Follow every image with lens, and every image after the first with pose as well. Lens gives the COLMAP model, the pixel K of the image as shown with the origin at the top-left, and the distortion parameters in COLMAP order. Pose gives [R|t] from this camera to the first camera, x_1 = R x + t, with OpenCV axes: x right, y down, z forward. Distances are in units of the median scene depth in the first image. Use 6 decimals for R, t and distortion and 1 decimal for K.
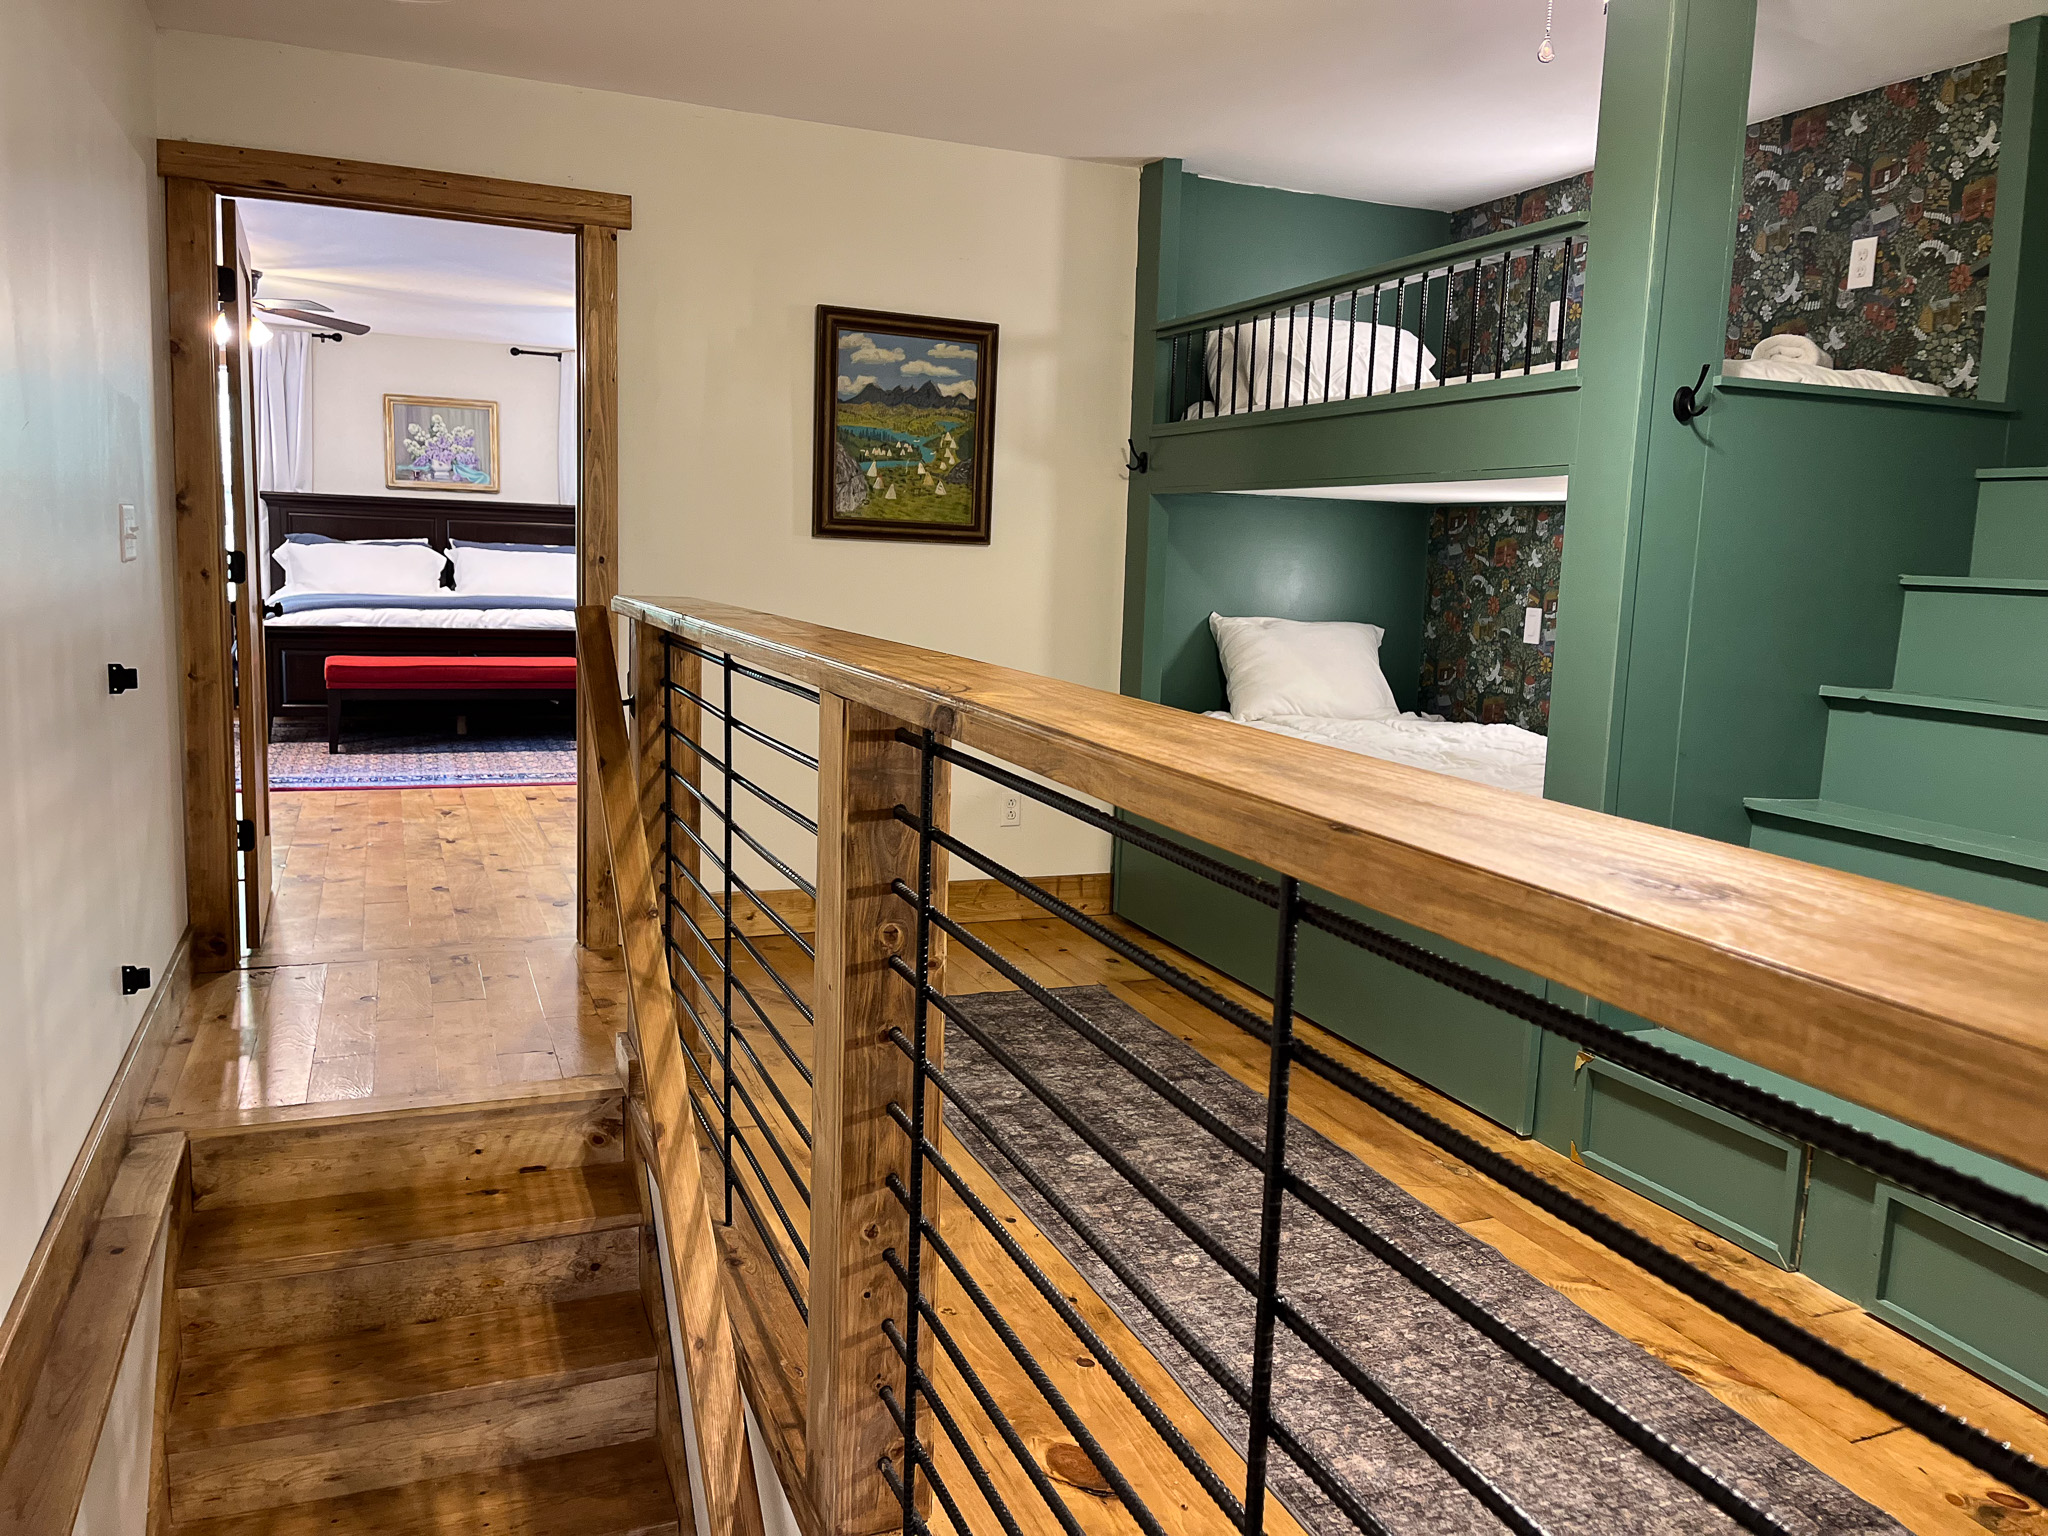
lens RADIAL K [[1562.6, 0, 1026.9], [0, 1562.6, 764.4], [0, 0, 1]] dist [-0.006259, -0.005117]
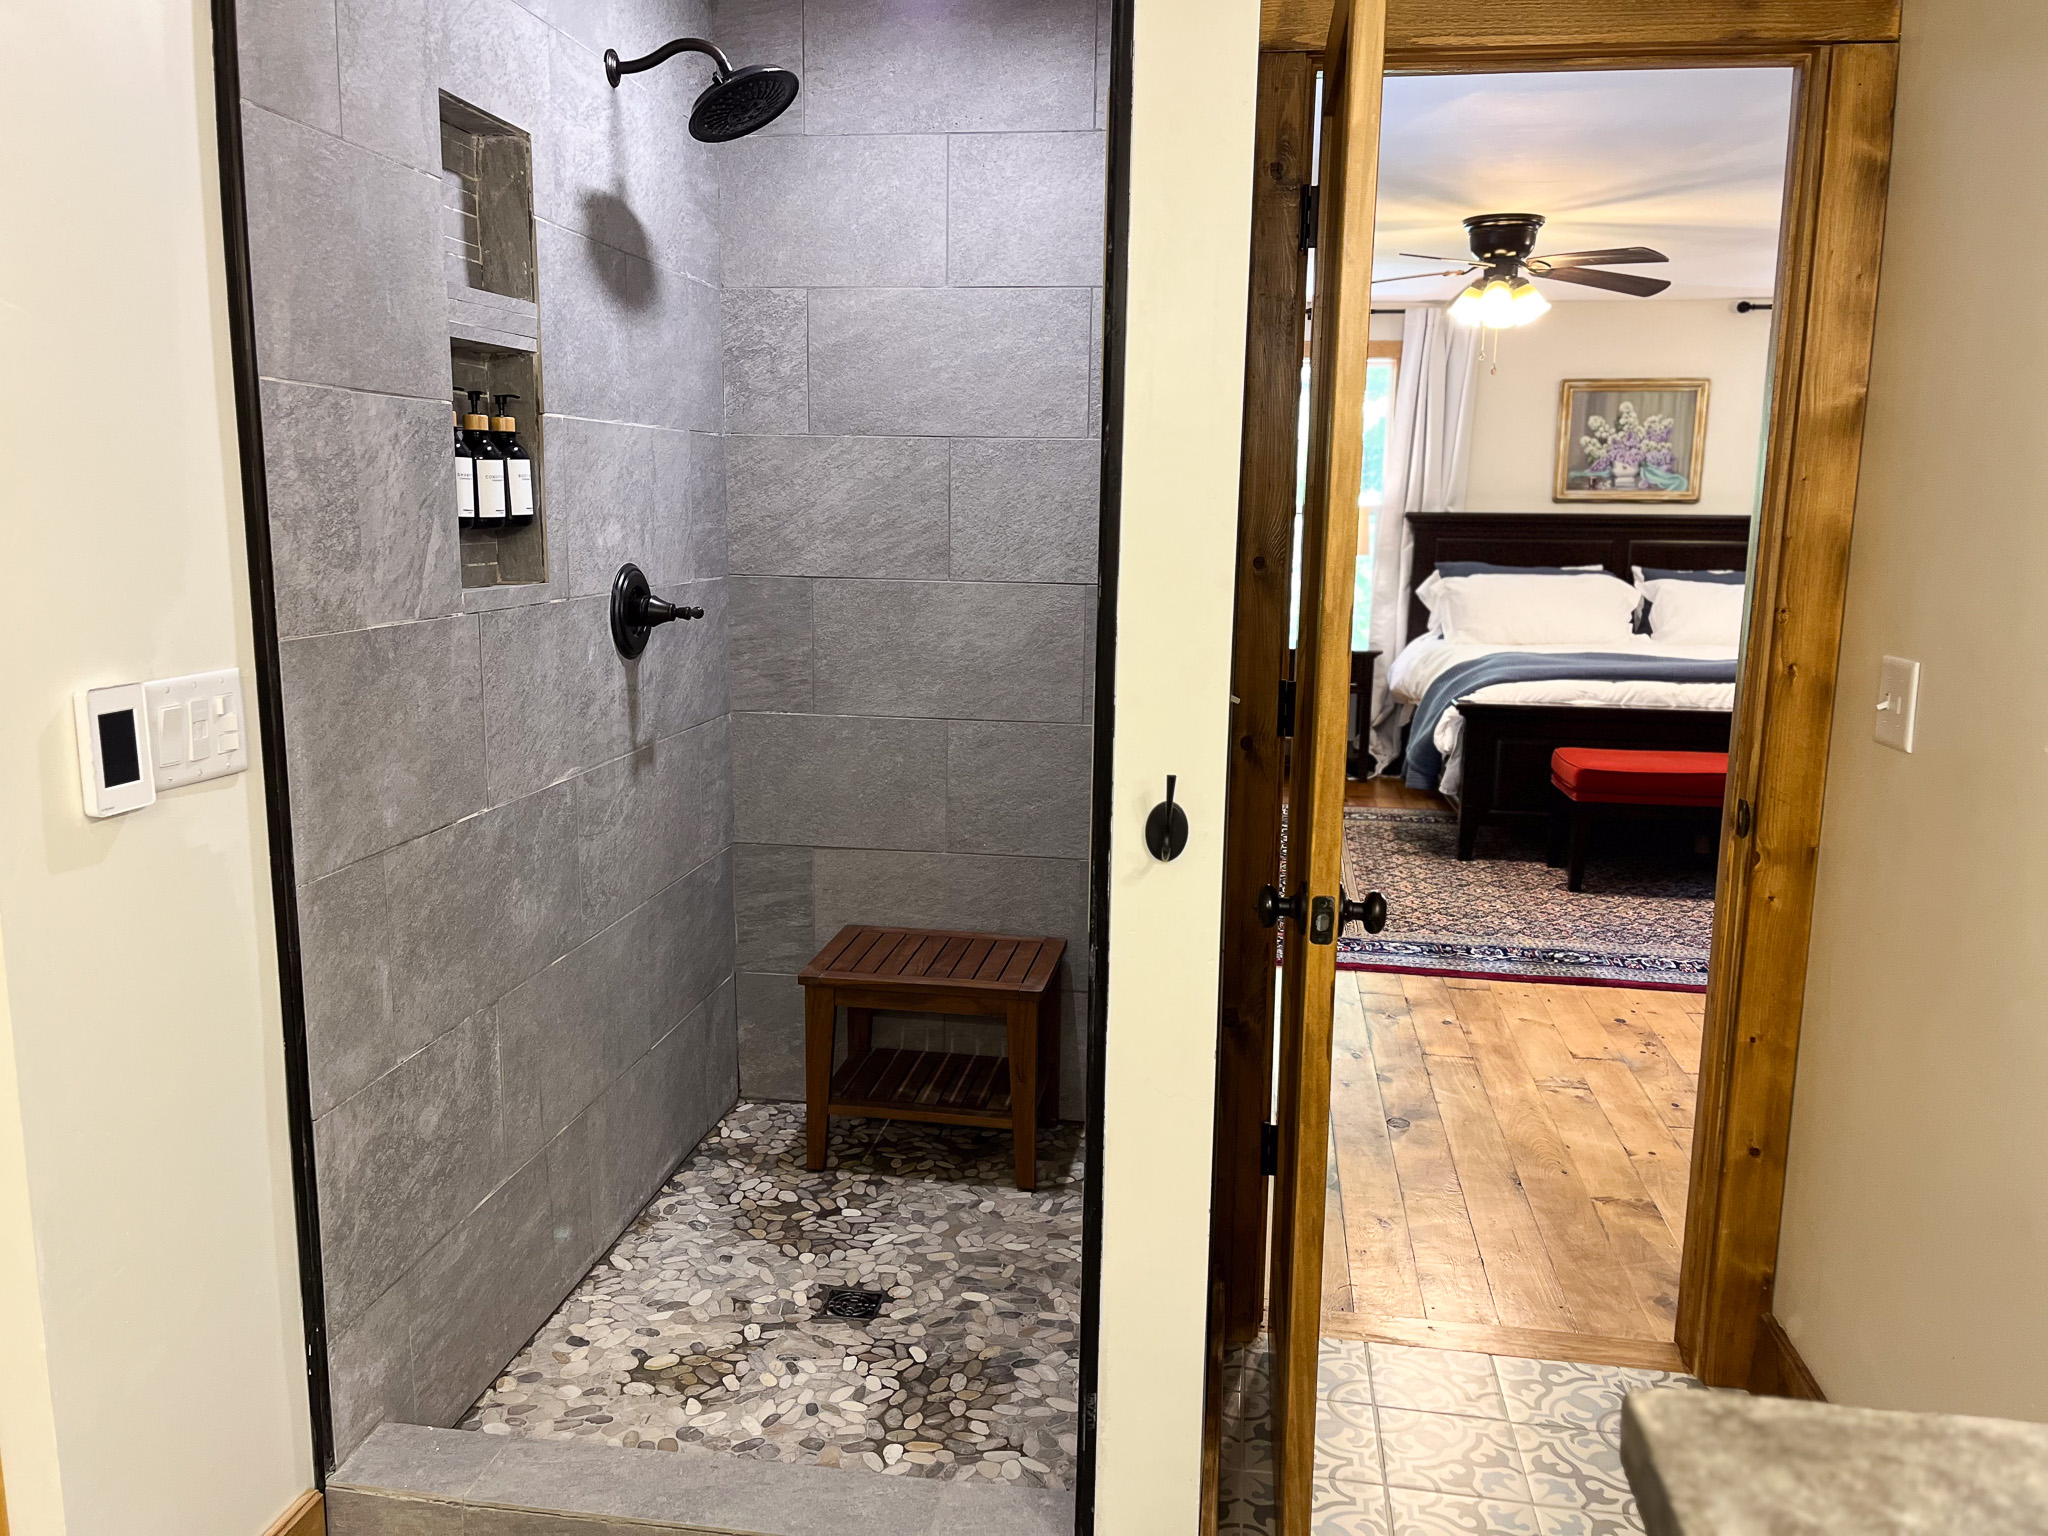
lens RADIAL K [[1562.6, 0, 1022.0], [0, 1562.6, 771.1], [0, 0, 1]] dist [-0.006259, -0.005117]
pose [[0.858512, 0.055322, -0.509801, -0.234204], [-0.044433, 0.998450, 0.033523, -0.057889], [0.510866, -0.006127, 0.859639, 0.199267]]
